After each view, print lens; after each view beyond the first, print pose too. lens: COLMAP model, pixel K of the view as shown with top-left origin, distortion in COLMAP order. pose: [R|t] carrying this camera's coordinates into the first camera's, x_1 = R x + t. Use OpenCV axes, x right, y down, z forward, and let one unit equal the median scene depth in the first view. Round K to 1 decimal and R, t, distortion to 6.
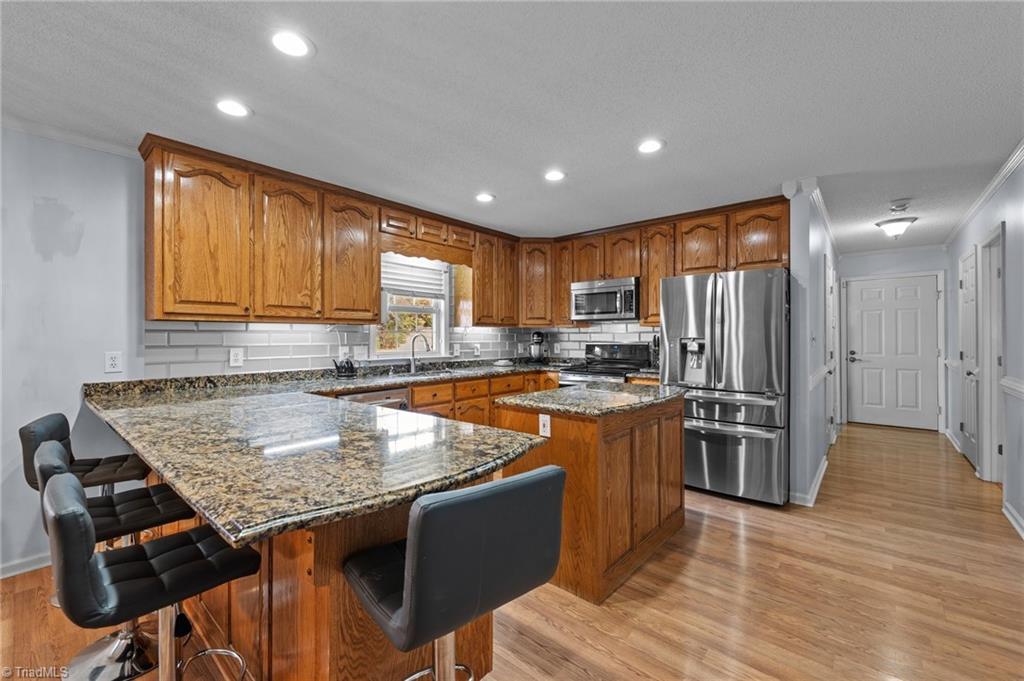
lens RADIAL K [[423.2, 0, 512.0], [0, 423.2, 340.5], [0, 0, 1]] dist [-0.001317, -0.000158]
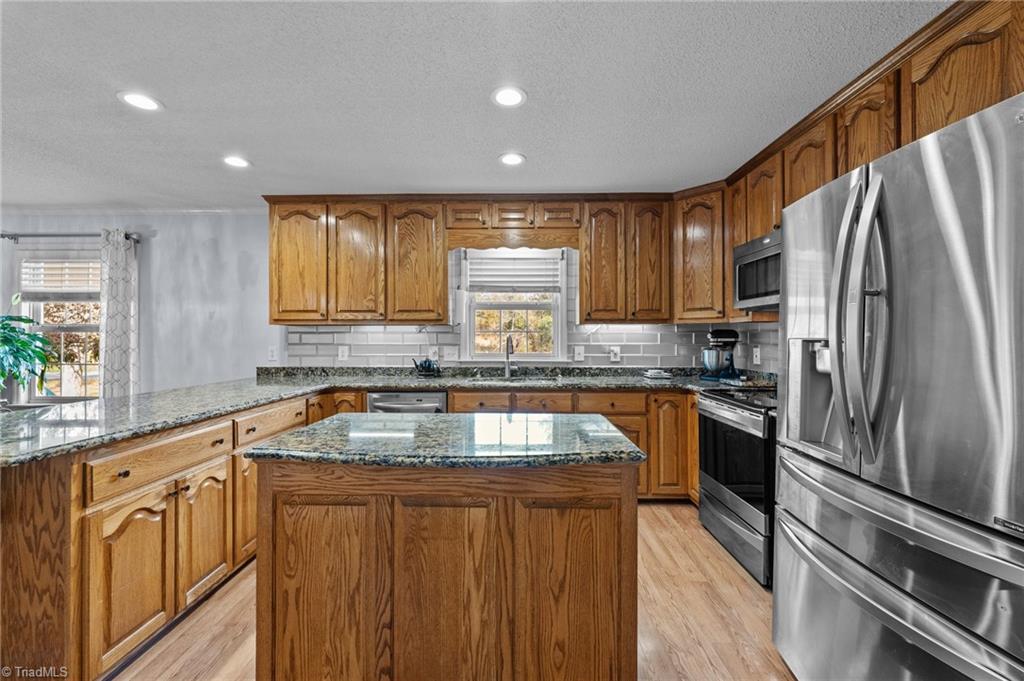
lens RADIAL K [[423.2, 0, 512.0], [0, 423.2, 340.5], [0, 0, 1]] dist [-0.001317, -0.000158]
pose [[0.636566, 0.007432, -0.771186, 0.497735], [-0.007978, 0.999964, 0.003052, -0.004817], [0.771181, 0.004210, 0.636602, 0.464358]]
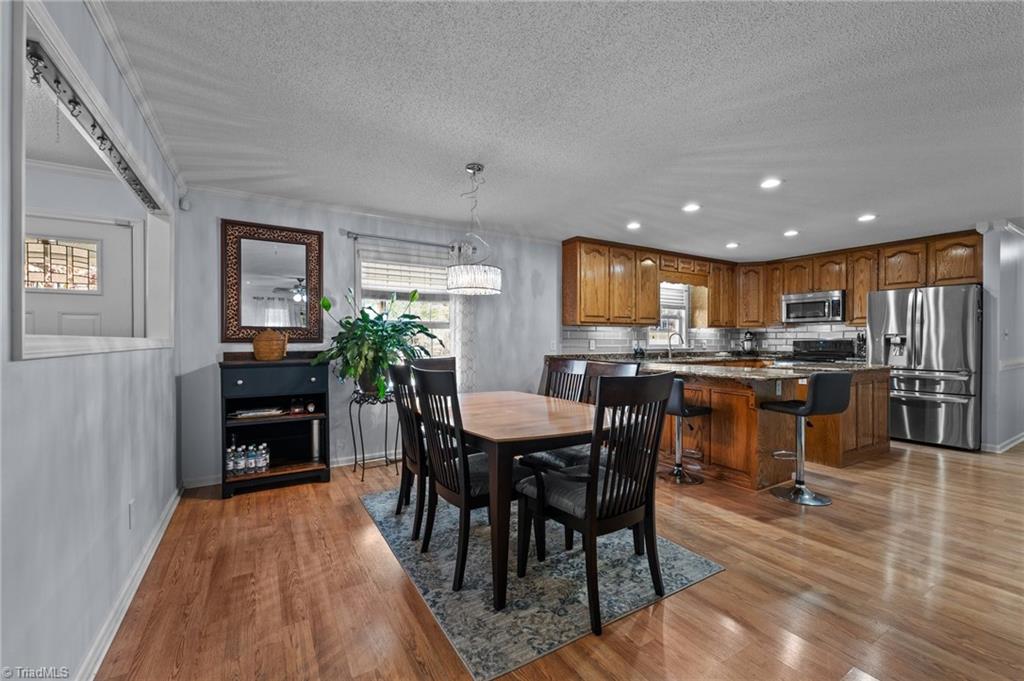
lens RADIAL K [[420.6, 0, 511.1], [0, 420.6, 344.0], [0, 0, 1]] dist [-0.000166, -0.000235]
pose [[0.949872, 0.003950, -0.312613, -0.326465], [-0.003571, 0.999992, 0.001786, 0.026217], [0.312617, -0.000580, 0.949879, -0.679565]]
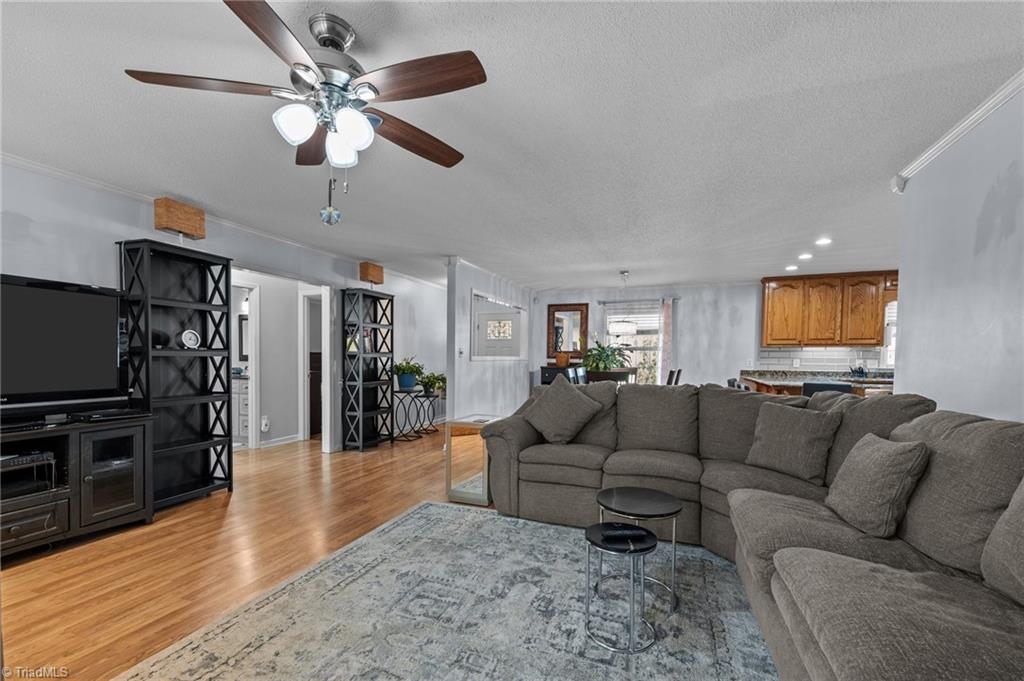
lens RADIAL K [[430.4, 0, 516.0], [0, 430.4, 374.6], [0, 0, 1]] dist [-0.001107, -0.000122]
pose [[0.331091, 0.044011, -0.942572, 0.761072], [-0.013795, 0.999031, 0.041801, 0.020849], [0.943498, -0.000837, 0.331377, -0.868710]]
